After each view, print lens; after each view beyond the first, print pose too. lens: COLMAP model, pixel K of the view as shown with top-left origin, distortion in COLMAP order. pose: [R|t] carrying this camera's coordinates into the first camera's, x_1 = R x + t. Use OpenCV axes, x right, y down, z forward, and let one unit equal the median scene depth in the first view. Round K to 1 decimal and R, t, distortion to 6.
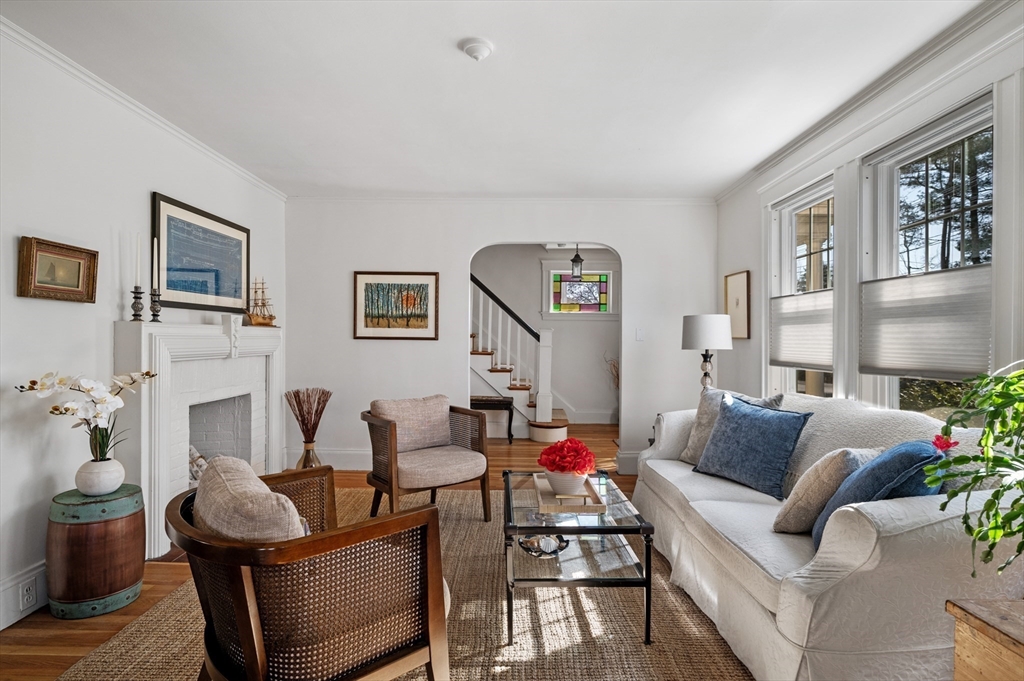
lens RADIAL K [[512.6, 0, 513.4], [0, 512.6, 342.2], [0, 0, 1]] dist [-0.003076, -0.000651]
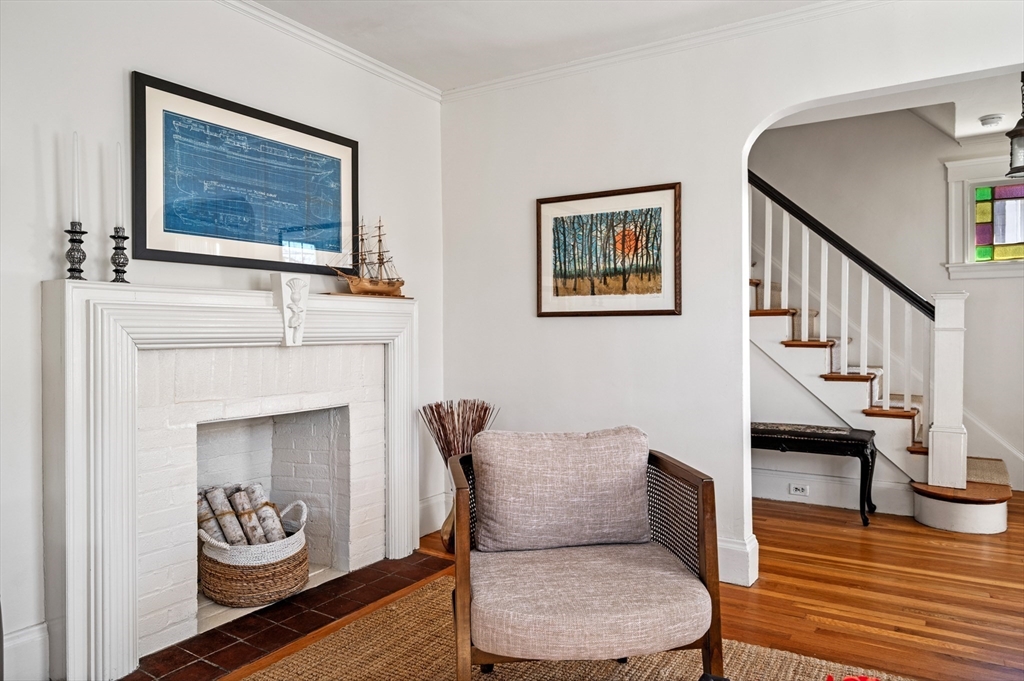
lens RADIAL K [[675.2, 0, 521.5], [0, 675.2, 333.7], [0, 0, 1]] dist [-0.001677, -0.006165]
pose [[0.853752, -0.012947, -0.520518, 0.075748], [0.009820, 0.999913, -0.008765, 0.021539], [0.520587, 0.002371, 0.853806, 0.386455]]
